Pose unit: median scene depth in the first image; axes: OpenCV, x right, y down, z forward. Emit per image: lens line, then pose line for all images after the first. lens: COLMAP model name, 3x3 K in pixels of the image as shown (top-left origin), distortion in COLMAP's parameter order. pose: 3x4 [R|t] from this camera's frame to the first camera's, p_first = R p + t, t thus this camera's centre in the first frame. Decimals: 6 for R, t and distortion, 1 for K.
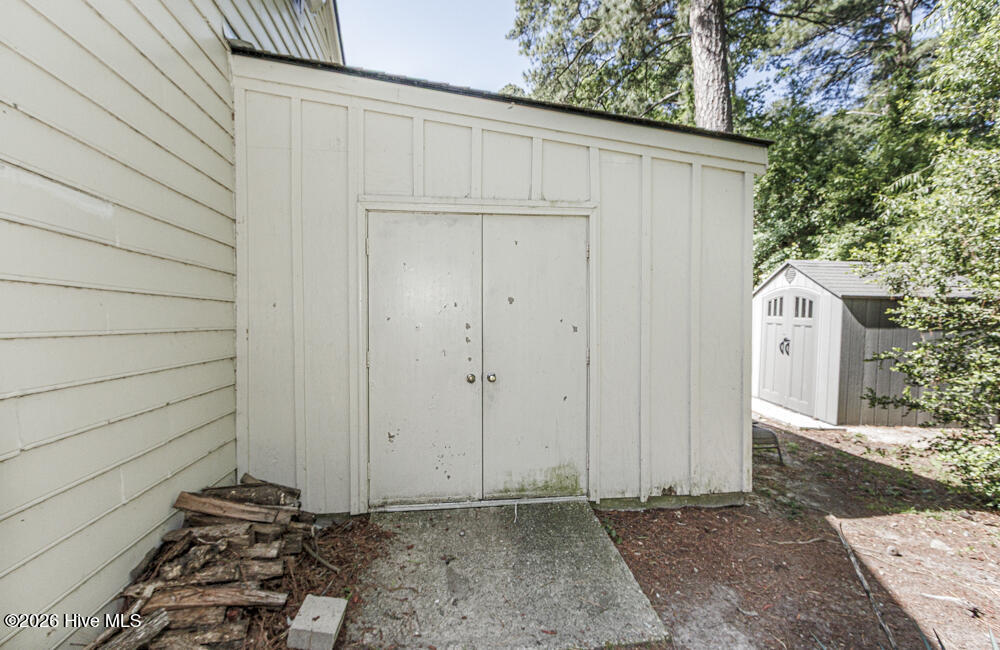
lens RADIAL K [[467.2, 0, 483.3], [0, 467.2, 326.7], [0, 0, 1]] dist [0.003086, -0.009375]
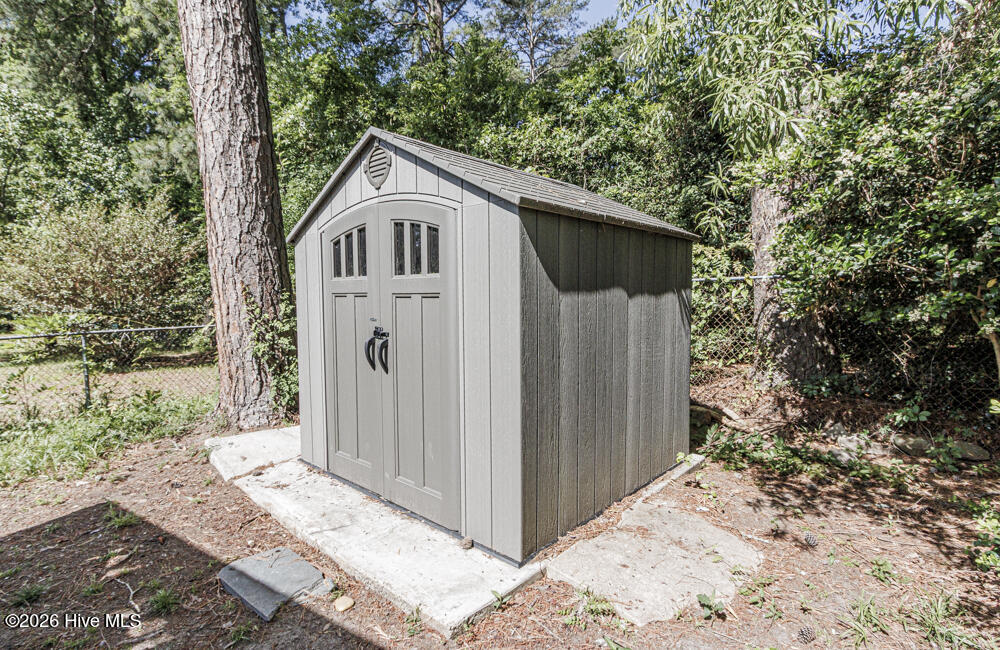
lens RADIAL K [[467.2, 0, 483.3], [0, 467.2, 326.7], [0, 0, 1]] dist [0.003086, -0.009375]
pose [[0.659152, -0.071664, 0.748588, 0.412581], [0.051200, 0.997416, 0.050401, 0.007138], [-0.750265, 0.005106, 0.661118, 0.675648]]
